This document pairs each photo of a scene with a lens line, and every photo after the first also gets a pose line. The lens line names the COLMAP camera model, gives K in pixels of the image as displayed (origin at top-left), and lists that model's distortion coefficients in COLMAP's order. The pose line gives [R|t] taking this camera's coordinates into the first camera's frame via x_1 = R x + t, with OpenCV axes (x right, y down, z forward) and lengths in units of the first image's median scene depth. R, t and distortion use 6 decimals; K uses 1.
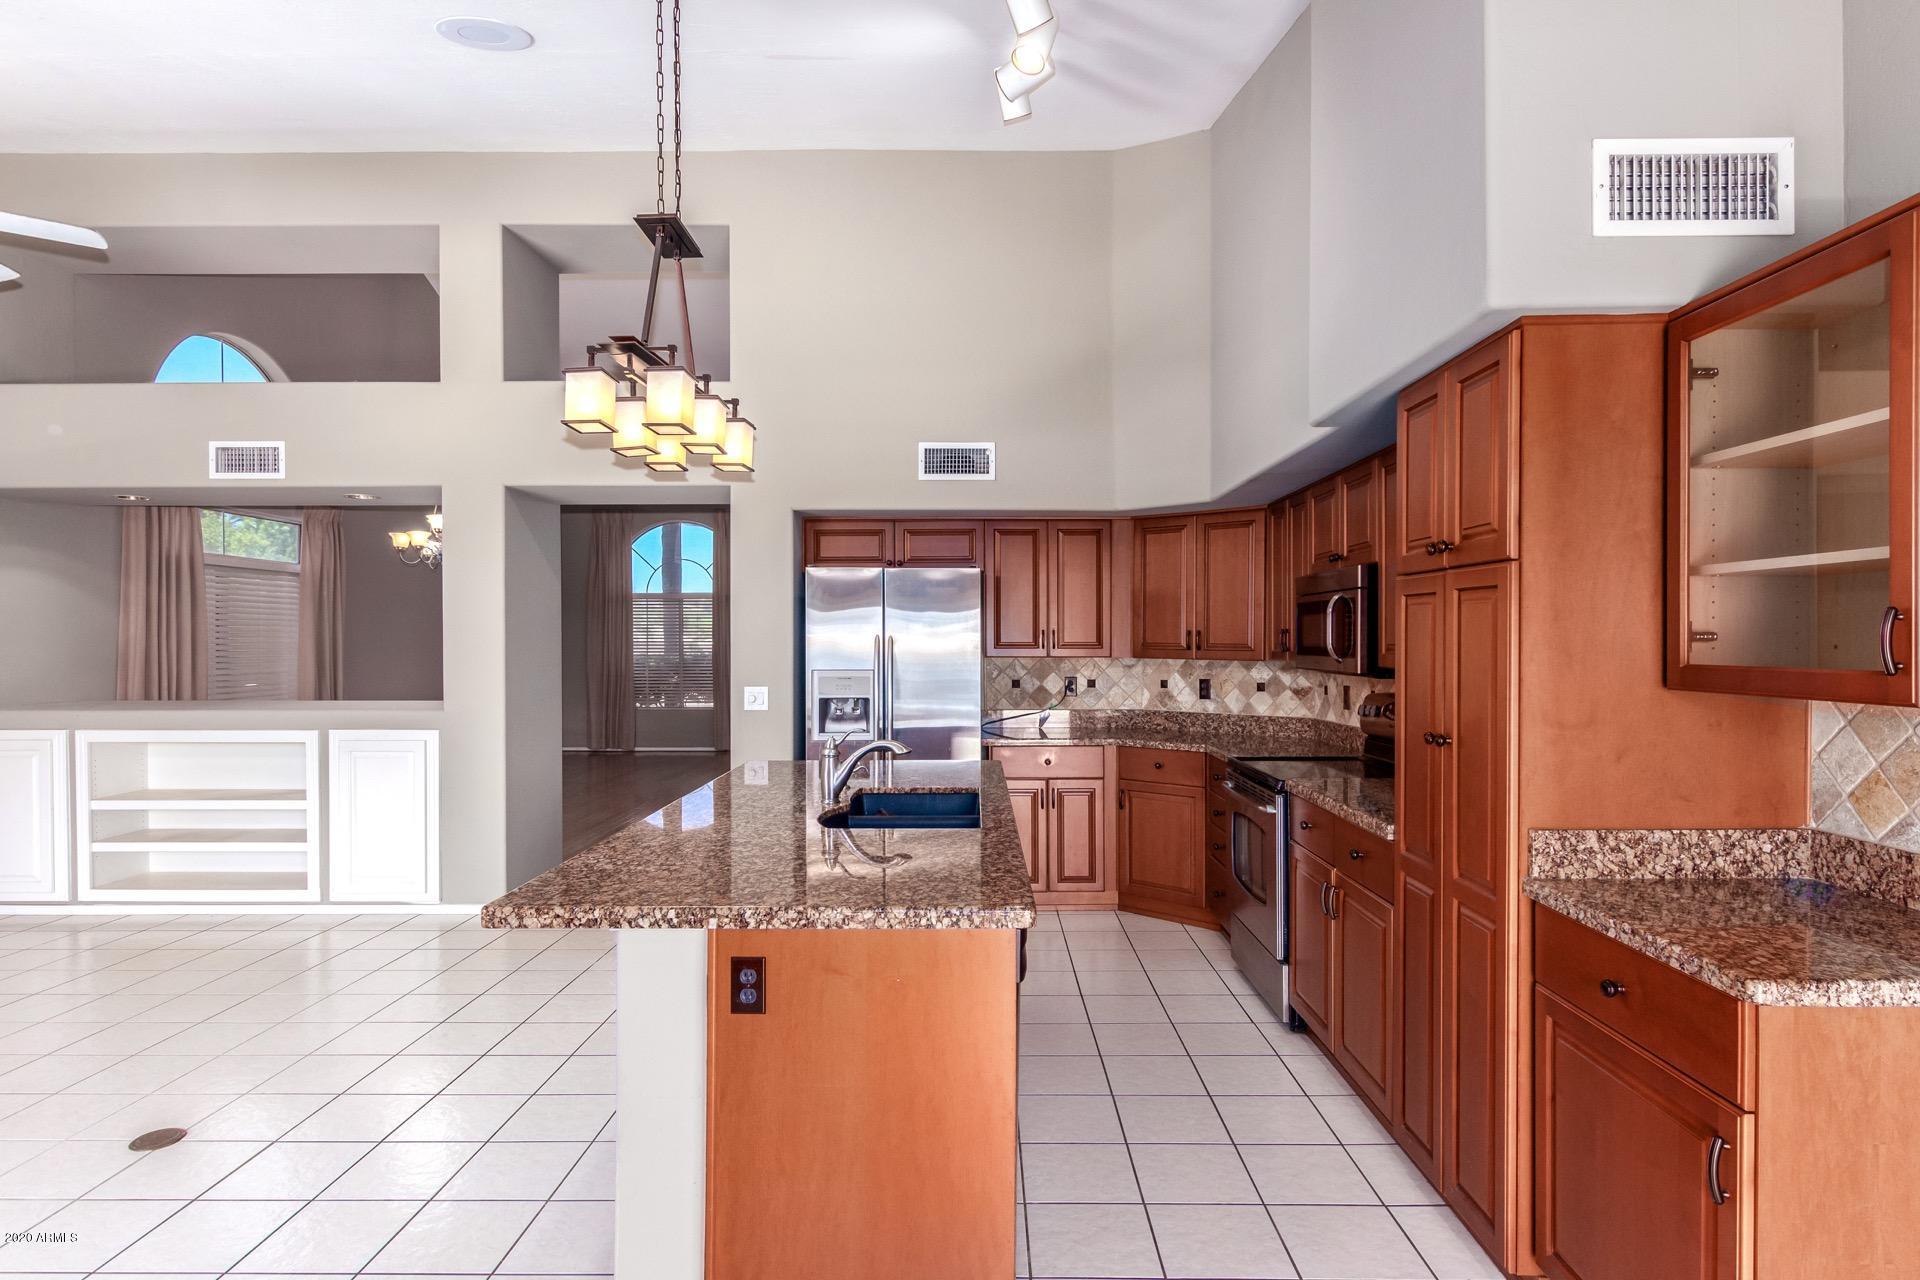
lens RADIAL K [[1015.5, 0, 971.6], [0, 1015.5, 650.1], [0, 0, 1]] dist [0.004150, -0.003374]
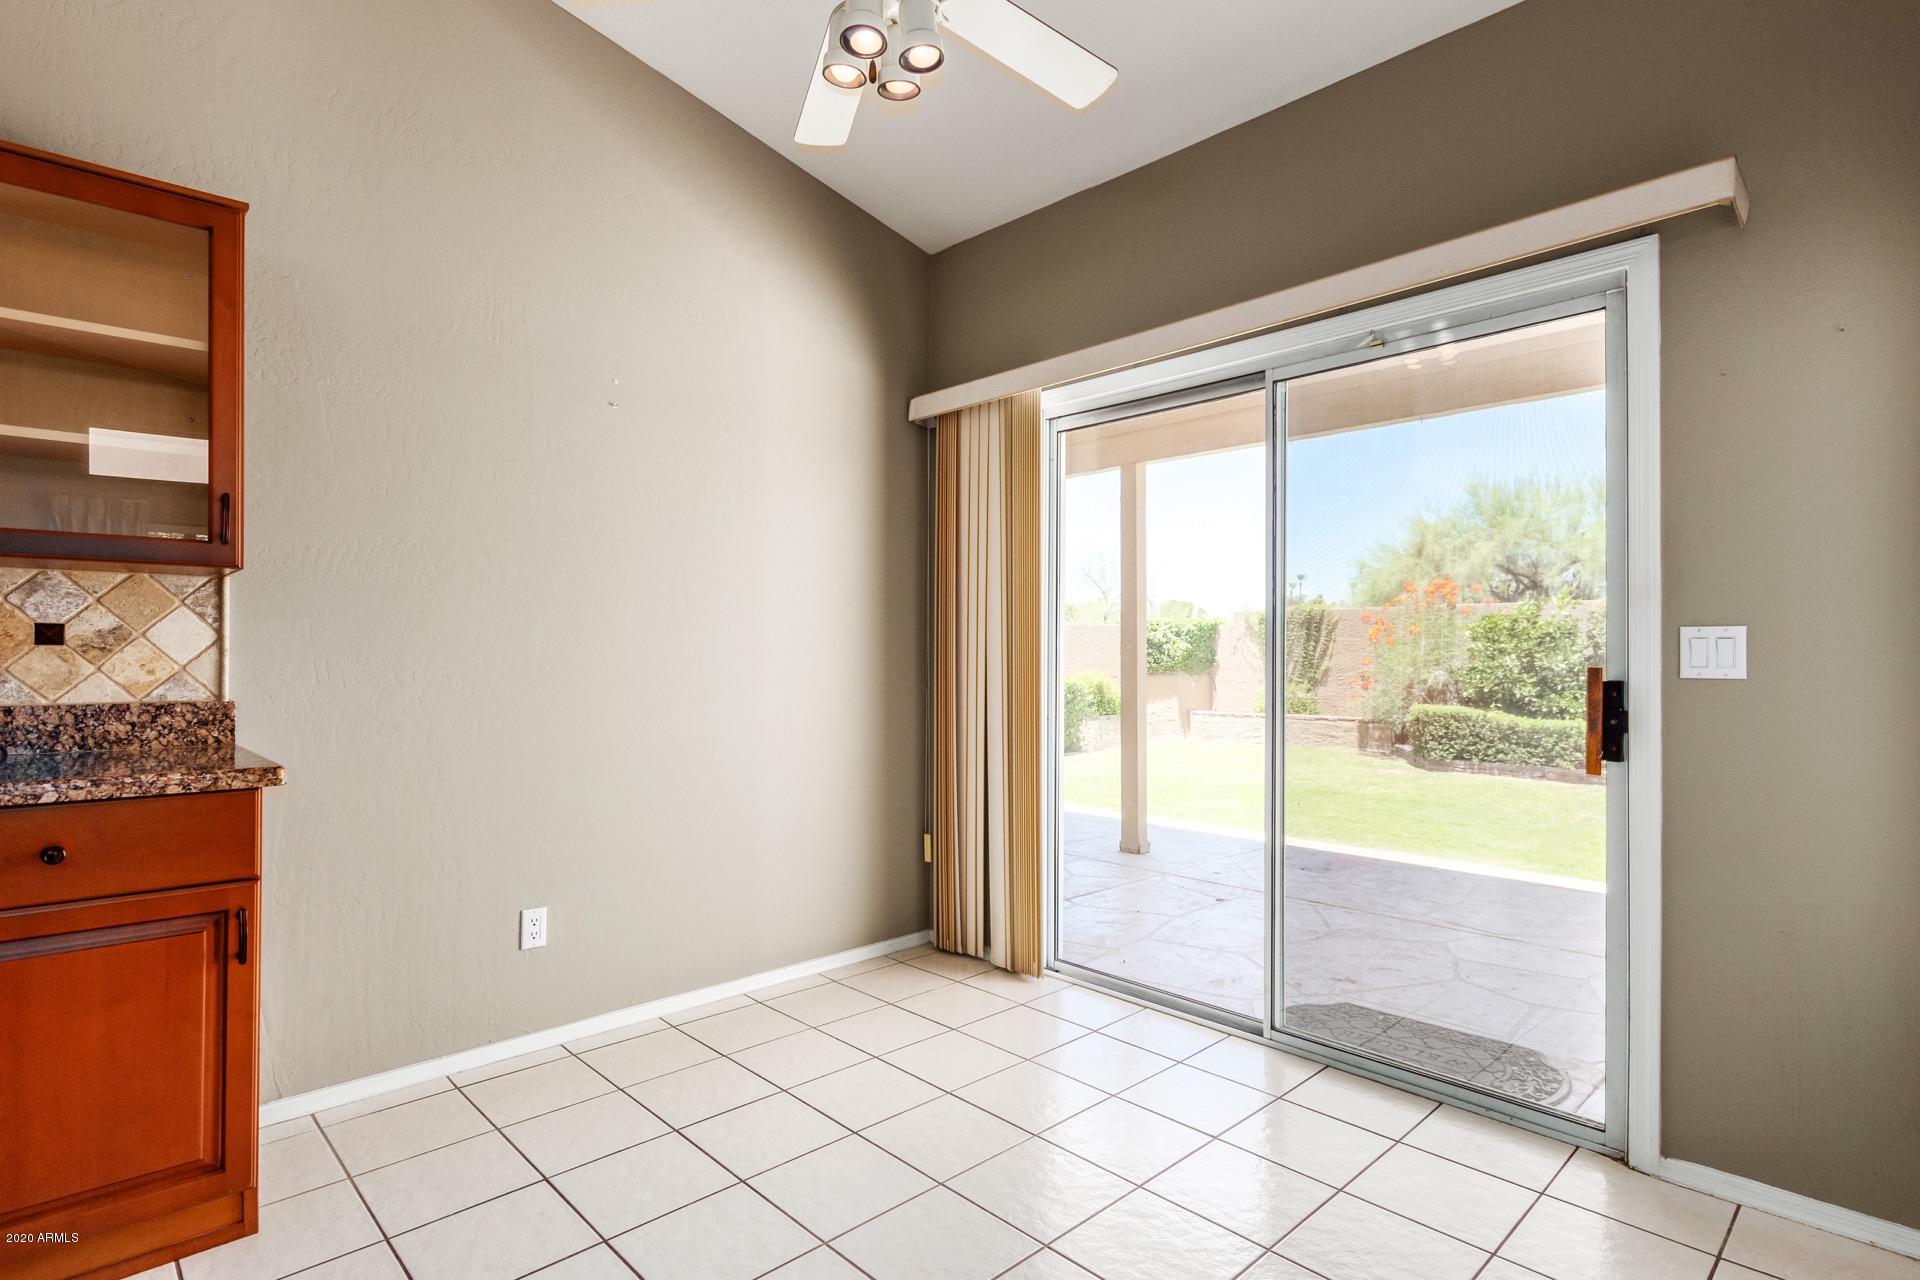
lens RADIAL K [[972.9, 0, 971.3], [0, 972.9, 653.3], [0, 0, 1]] dist [-0.001537, 0.000364]
pose [[-0.704711, 0.000331, 0.709495, -0.210331], [0.007600, 0.999946, 0.007082, 0.049795], [-0.709454, 0.010383, -0.704675, 0.353047]]
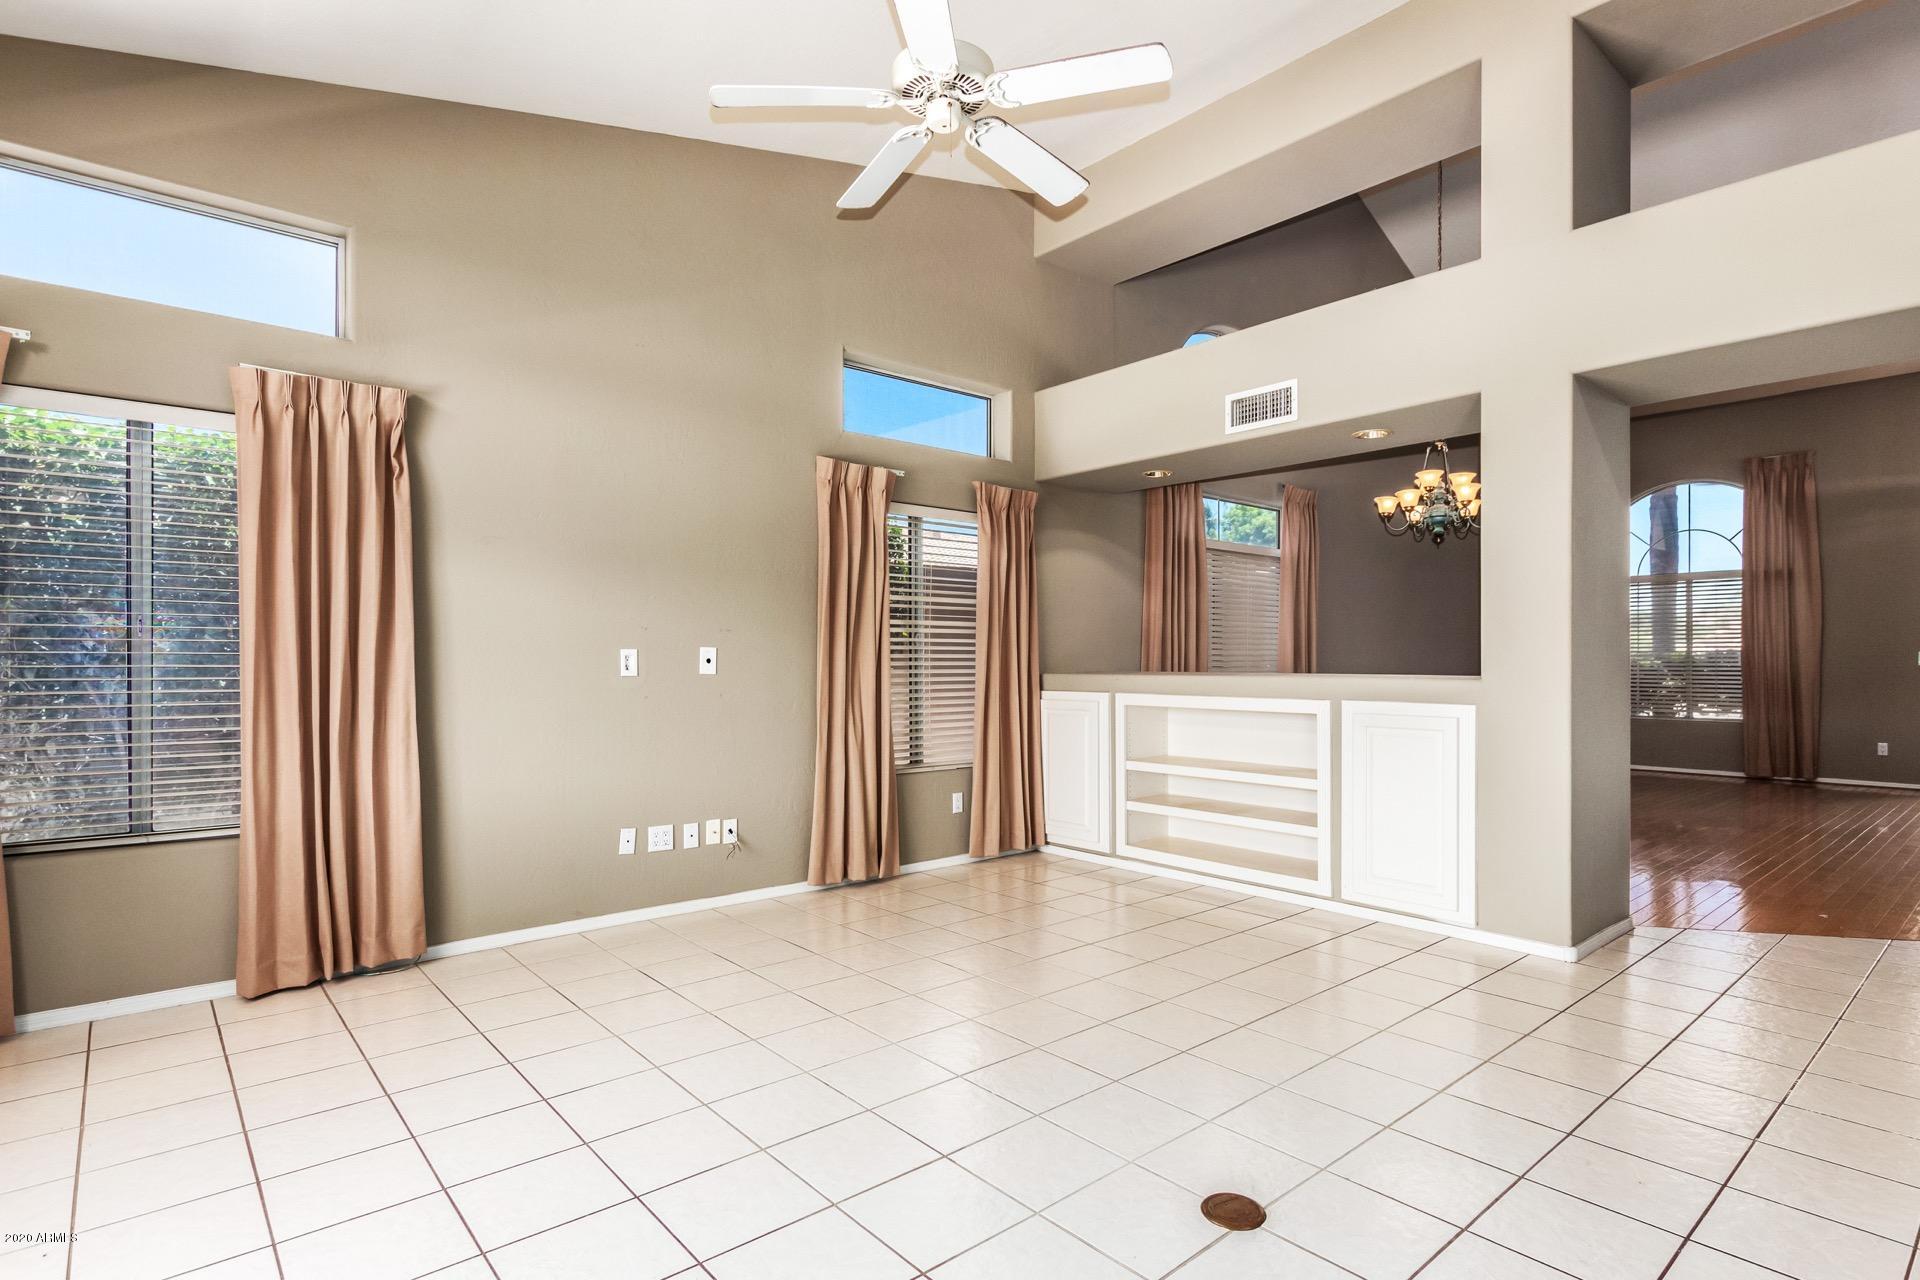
lens RADIAL K [[972.9, 0, 965.5], [0, 972.9, 659.7], [0, 0, 1]] dist [-0.001537, 0.000364]
pose [[0.656262, 0.001137, -0.754532, -0.216856], [-0.007781, 0.999956, -0.005260, 0.050359], [0.754493, 0.009323, 0.656242, 0.213597]]
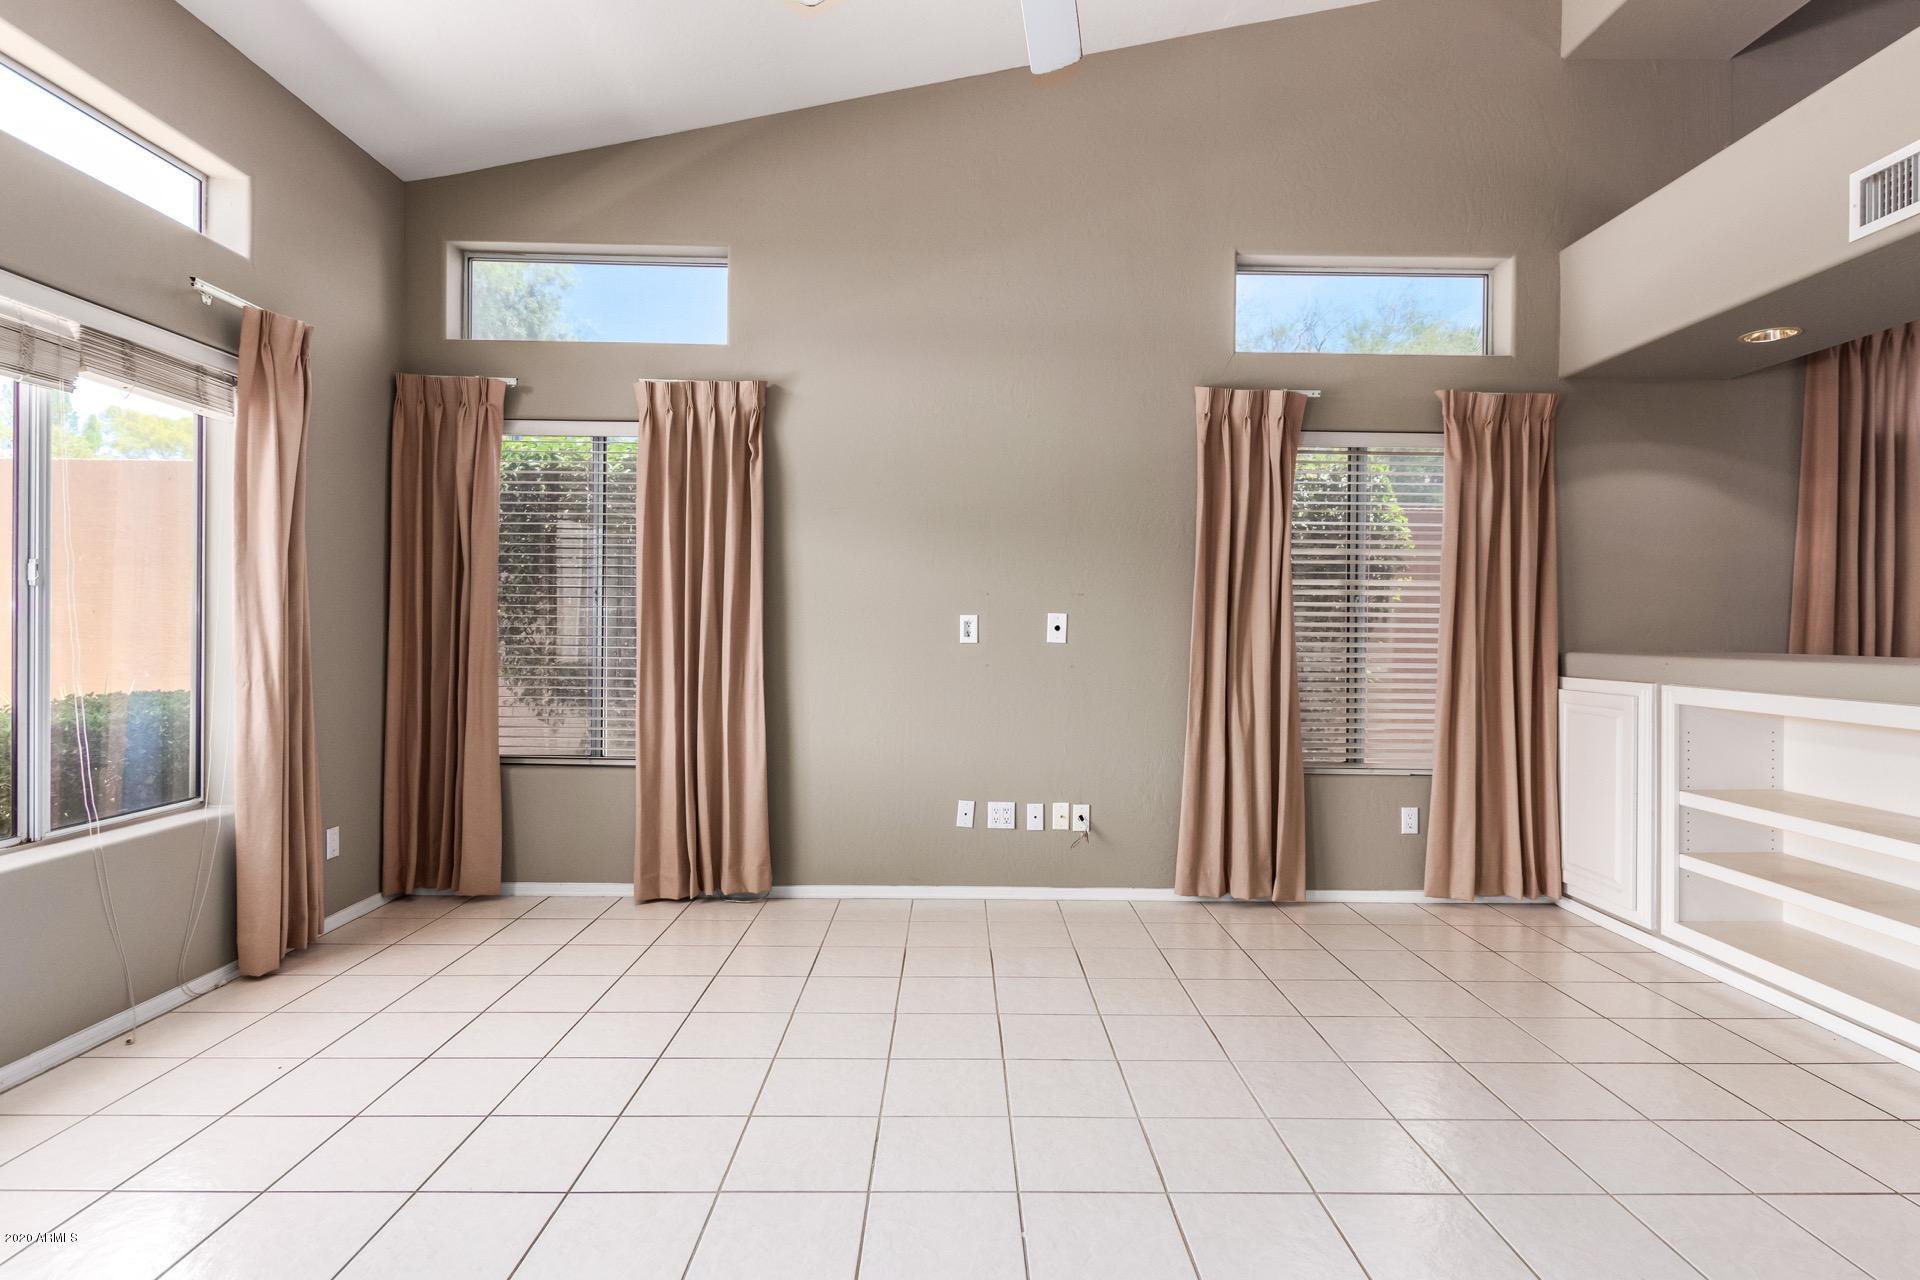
lens RADIAL K [[972.9, 0, 962.9], [0, 972.9, 625.8], [0, 0, 1]] dist [-0.001537, 0.000364]
pose [[0.013519, 0.000038, -0.999909, -0.229724], [-0.020264, 0.999795, -0.000236, 0.048521], [0.999703, 0.020266, 0.013517, 0.516194]]
